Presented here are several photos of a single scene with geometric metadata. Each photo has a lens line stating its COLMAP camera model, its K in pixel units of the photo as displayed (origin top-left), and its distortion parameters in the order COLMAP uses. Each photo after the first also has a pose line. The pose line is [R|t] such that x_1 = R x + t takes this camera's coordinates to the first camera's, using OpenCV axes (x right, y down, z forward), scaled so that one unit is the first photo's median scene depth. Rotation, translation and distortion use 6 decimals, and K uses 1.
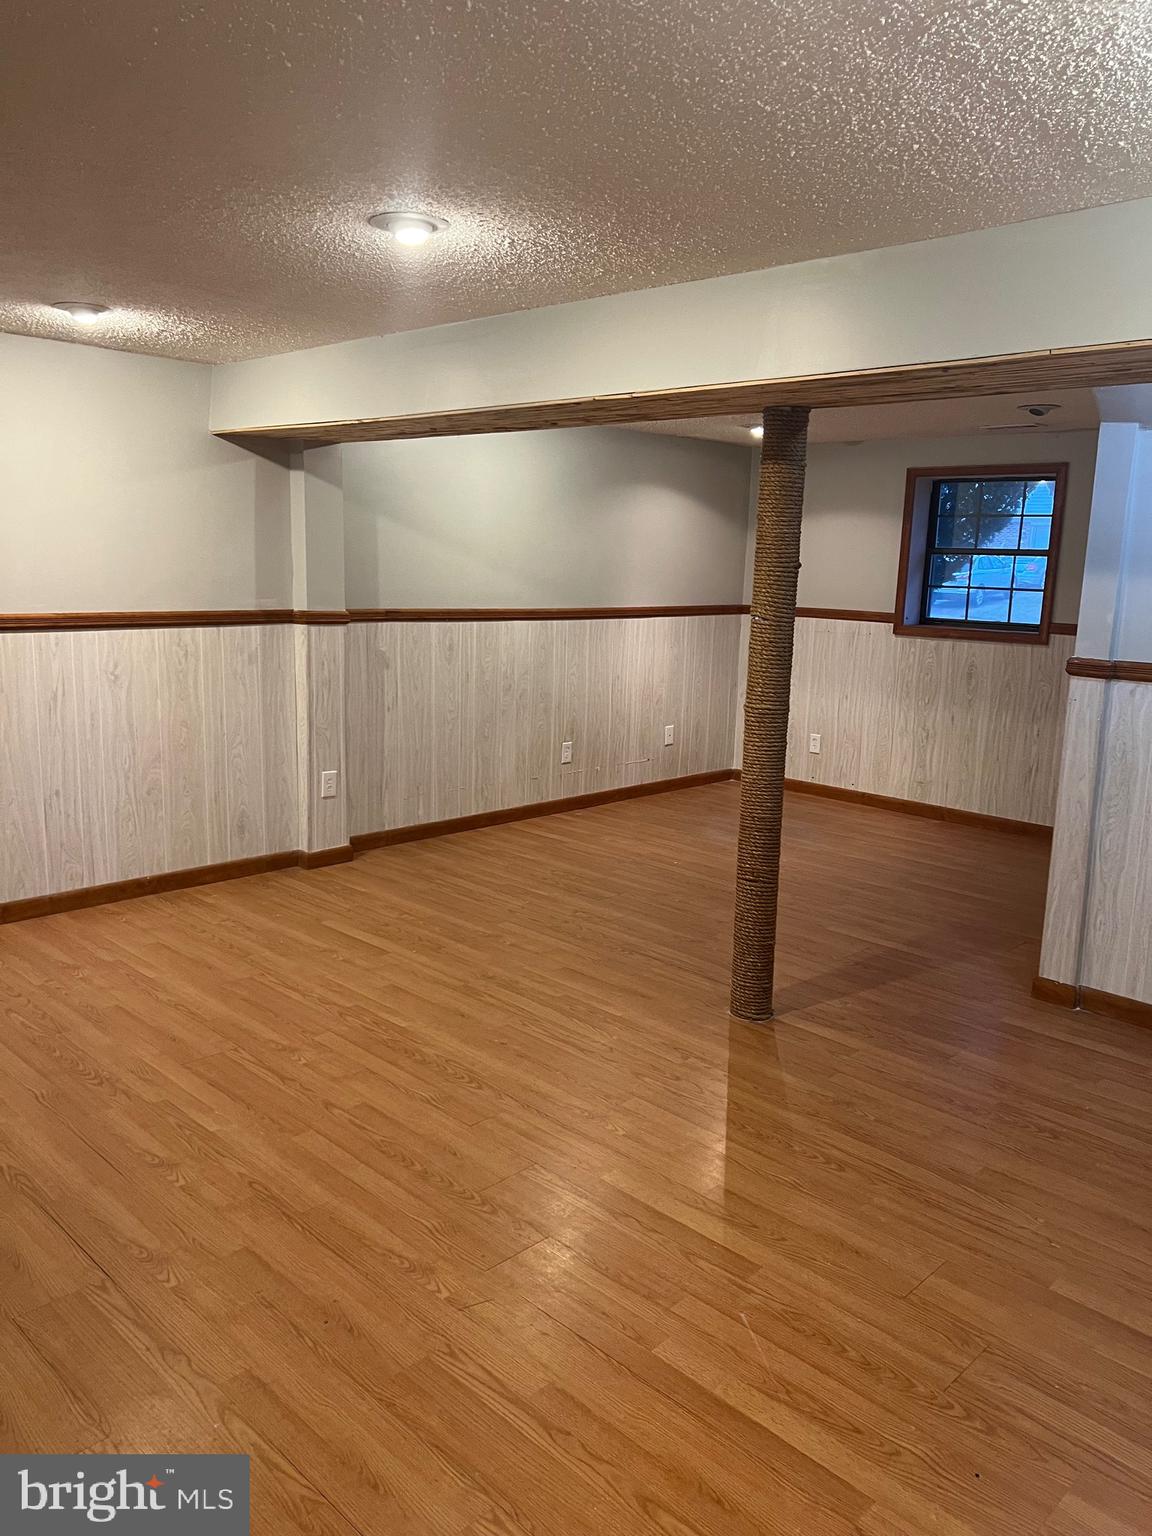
lens RADIAL K [[1156.2, 0, 584.7], [0, 1156.2, 771.6], [0, 0, 1]] dist [0.013442, 0.007046]
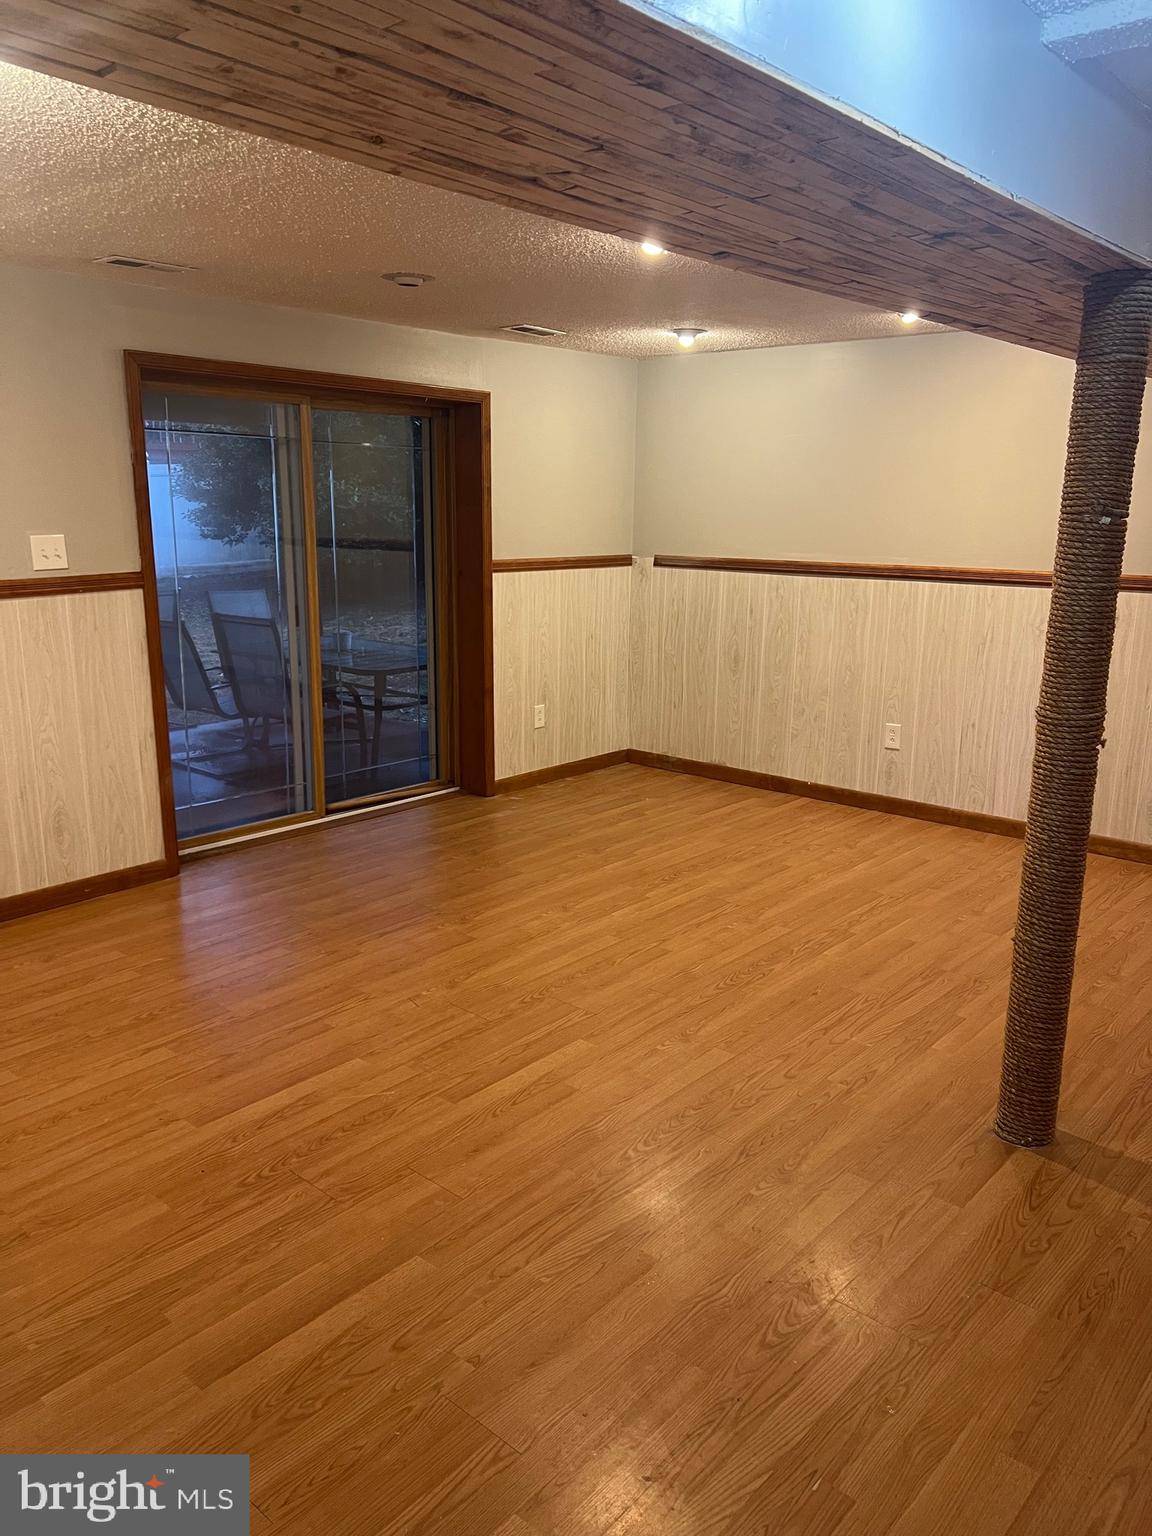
lens RADIAL K [[1150.1, 0, 562.1], [0, 1150.1, 771.9], [0, 0, 1]] dist [0.089179, -0.092311]
pose [[0.039869, 0.202862, -0.978395, 0.829235], [-0.192301, 0.962427, 0.191715, -0.098301], [0.980526, 0.180502, 0.077381, 0.635028]]
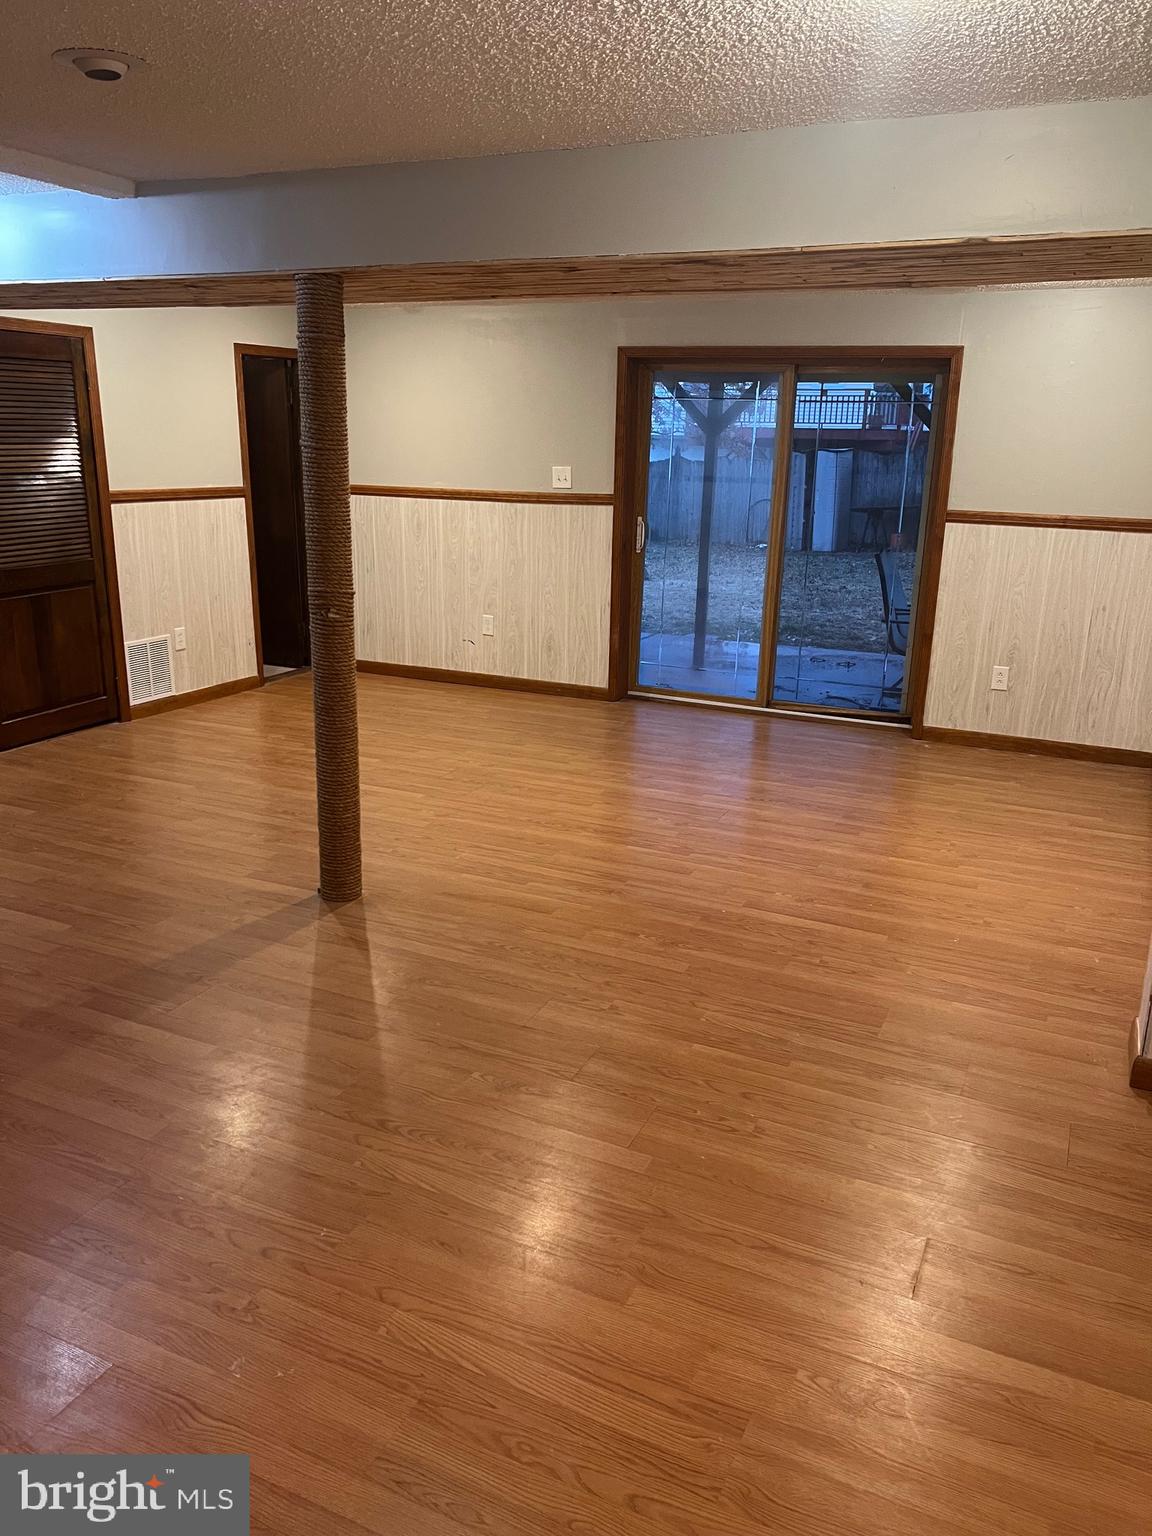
lens RADIAL K [[1150.1, 0, 562.1], [0, 1150.1, 771.9], [0, 0, 1]] dist [0.089179, -0.092311]
pose [[-0.945884, 0.040185, -0.322008, 0.292381], [-0.109146, 0.895093, 0.432315, -0.361267], [0.305600, 0.444065, -0.842268, 1.927392]]
